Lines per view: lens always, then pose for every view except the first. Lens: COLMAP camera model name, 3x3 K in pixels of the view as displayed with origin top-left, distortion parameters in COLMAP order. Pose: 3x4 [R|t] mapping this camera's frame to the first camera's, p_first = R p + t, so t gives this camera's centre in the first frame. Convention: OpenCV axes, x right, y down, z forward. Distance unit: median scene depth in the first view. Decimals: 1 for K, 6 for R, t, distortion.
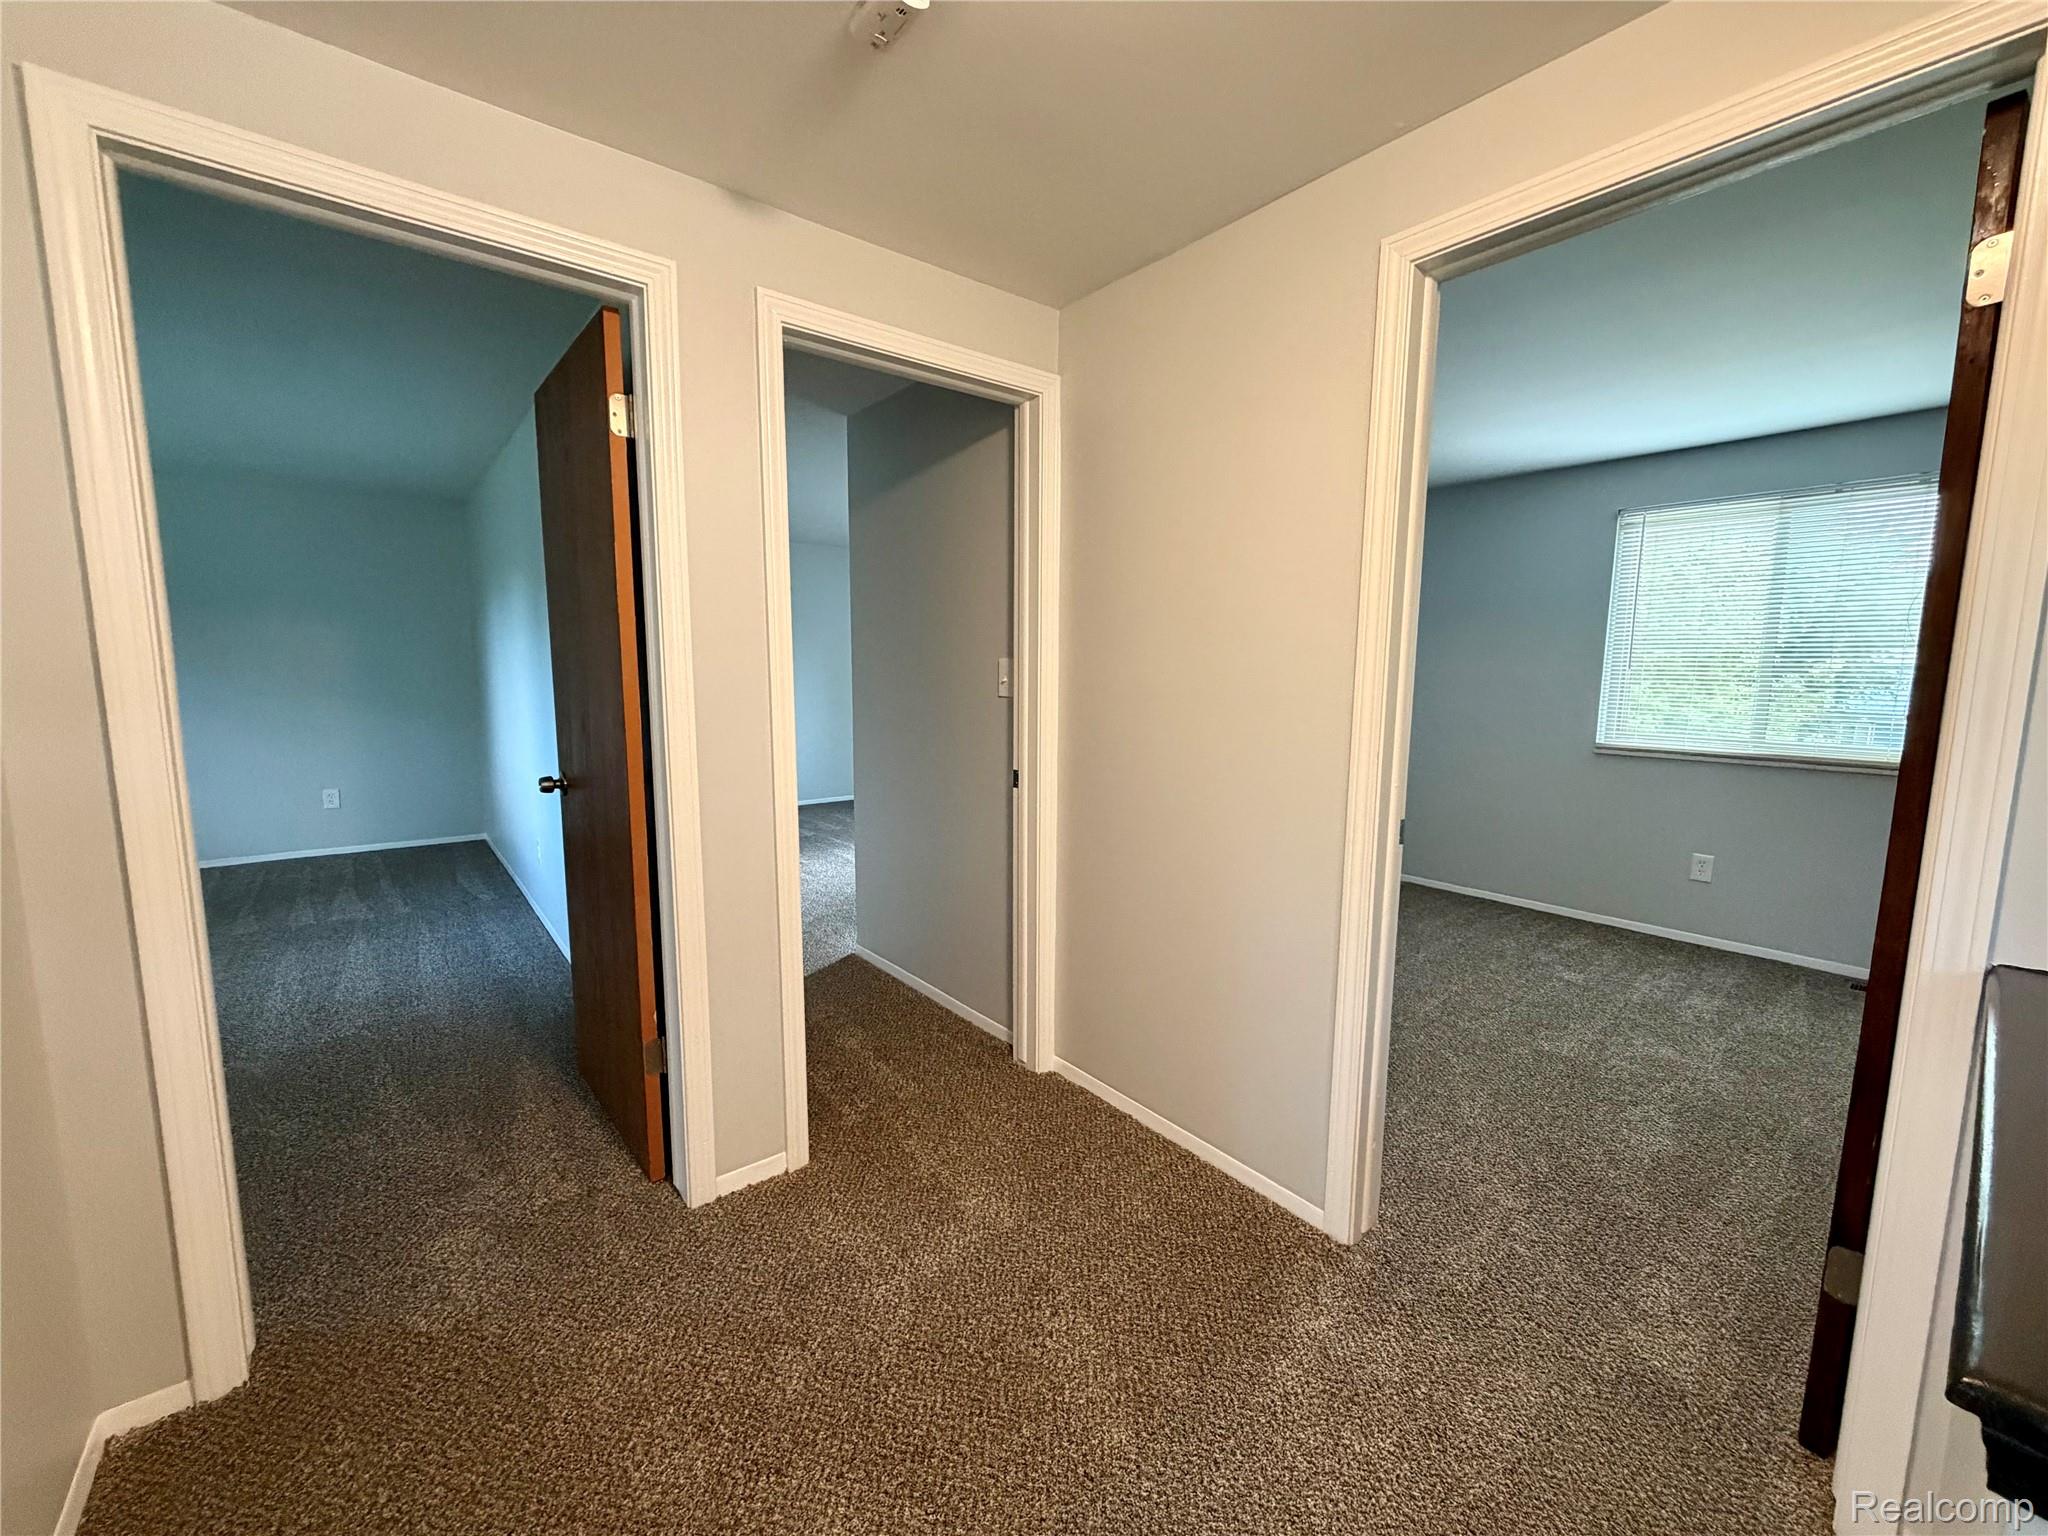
lens RADIAL K [[812.1, 0, 1024.0], [0, 812.1, 768.0], [0, 0, 1]] dist [0.001023, 0.000120]
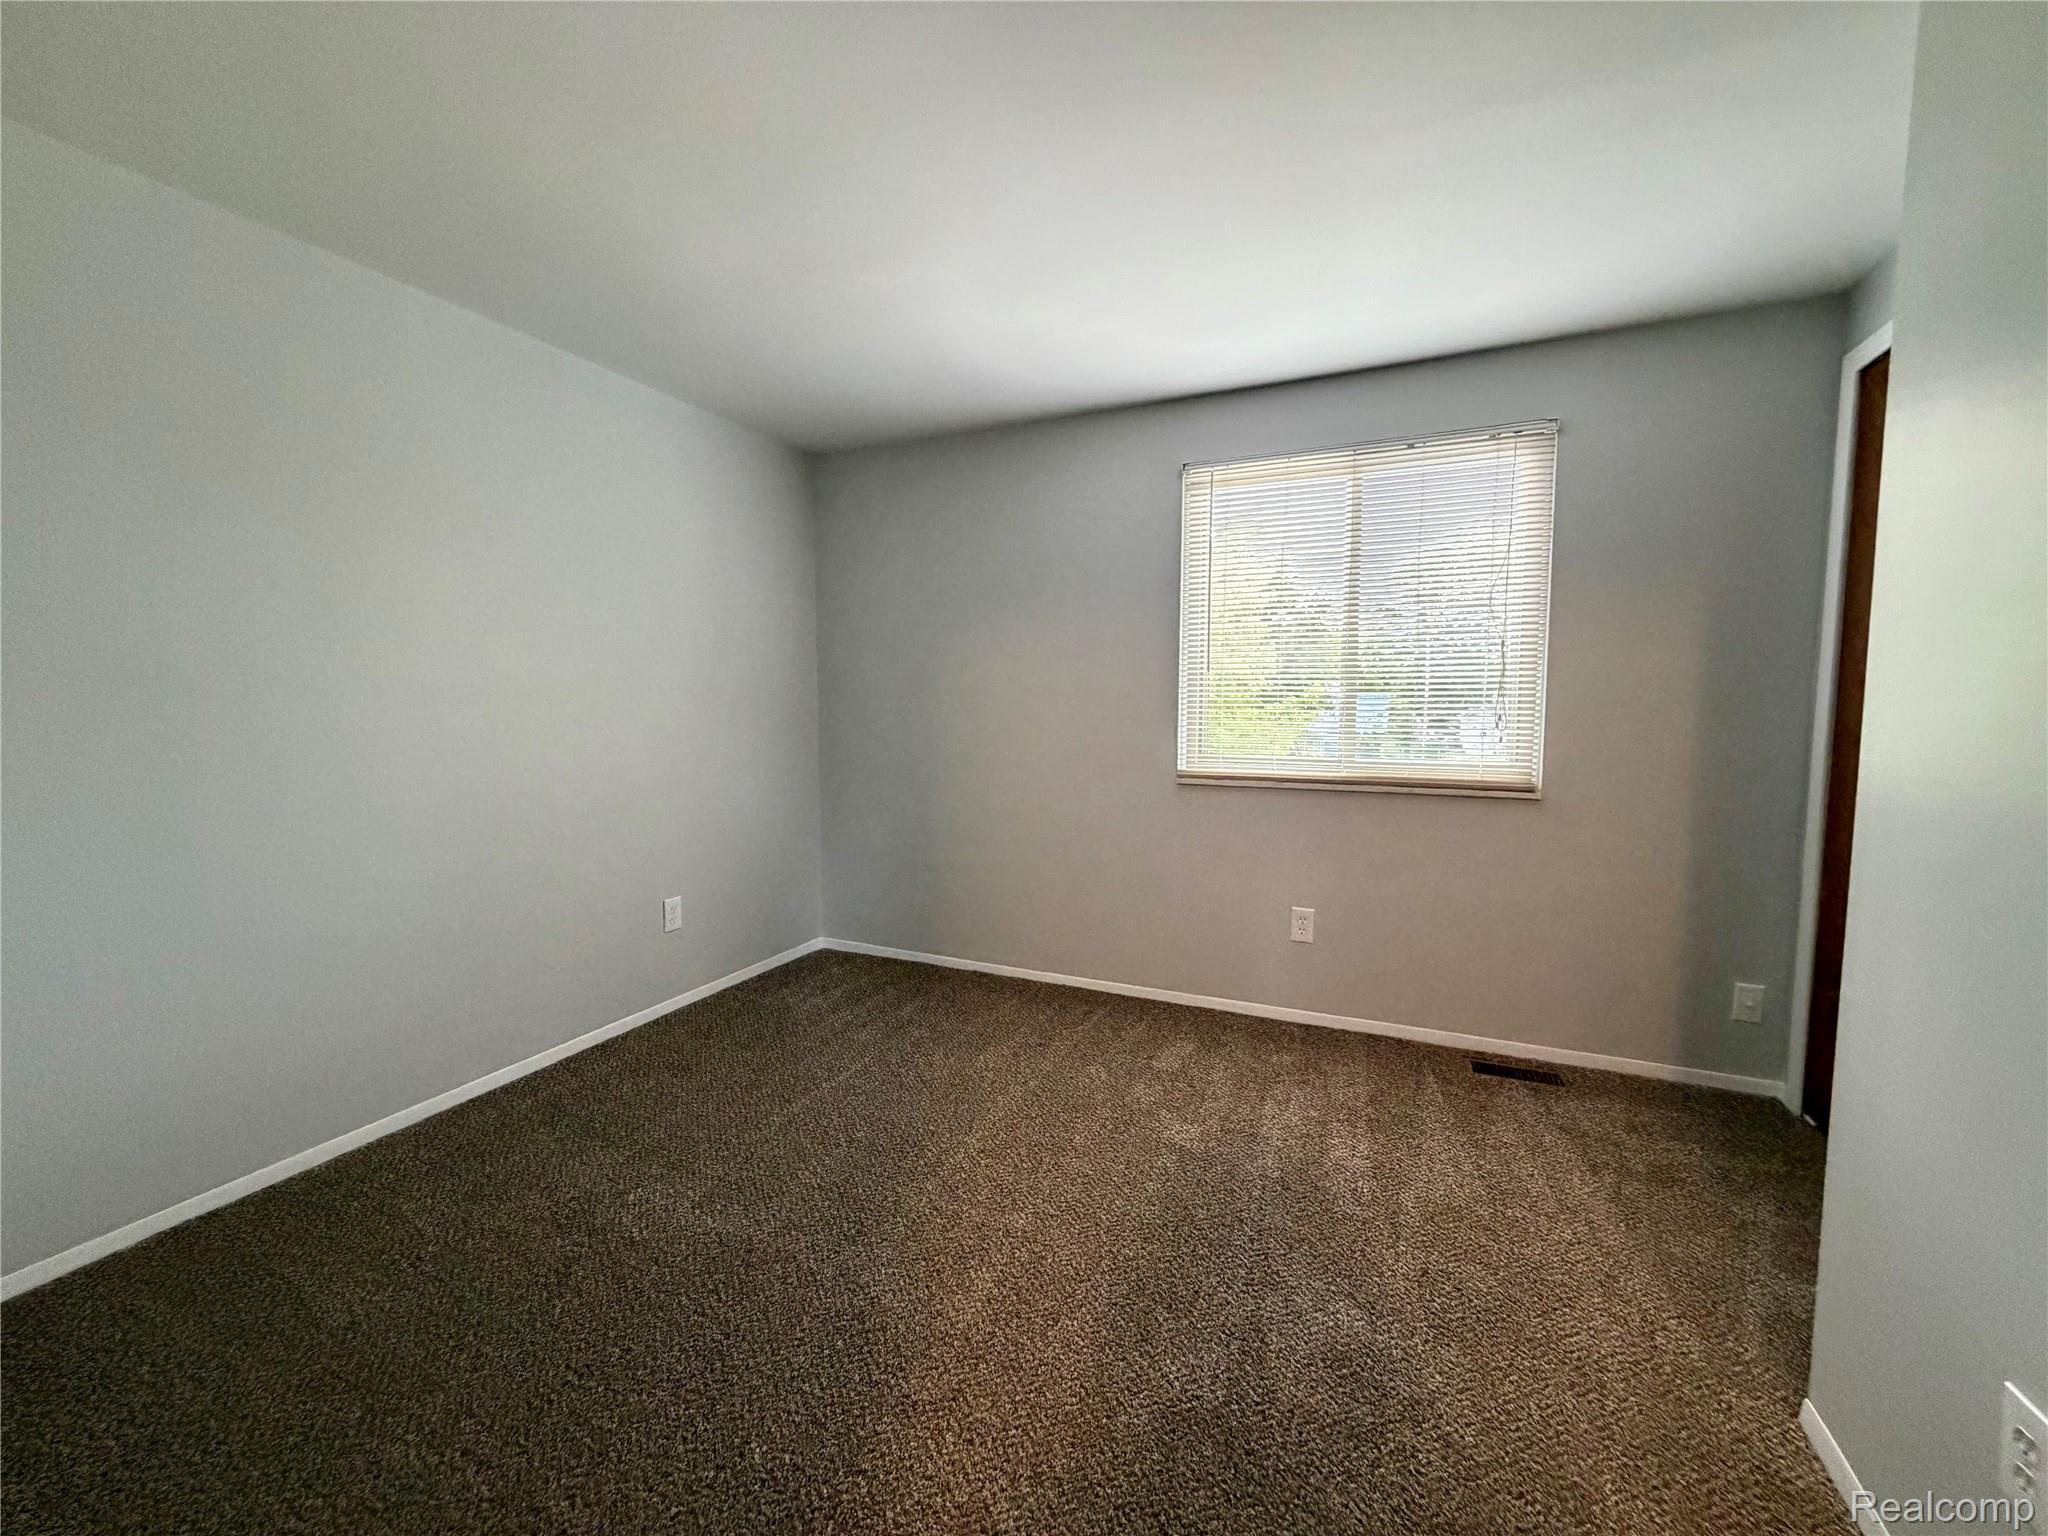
lens RADIAL K [[812.1, 0, 1024.0], [0, 812.1, 768.0], [0, 0, 1]] dist [0.001023, 0.000120]
pose [[0.893481, -0.044569, 0.446884, 0.252011], [0.063159, 0.997644, -0.026781, -0.023225], [-0.444637, 0.052153, 0.894191, 0.411012]]
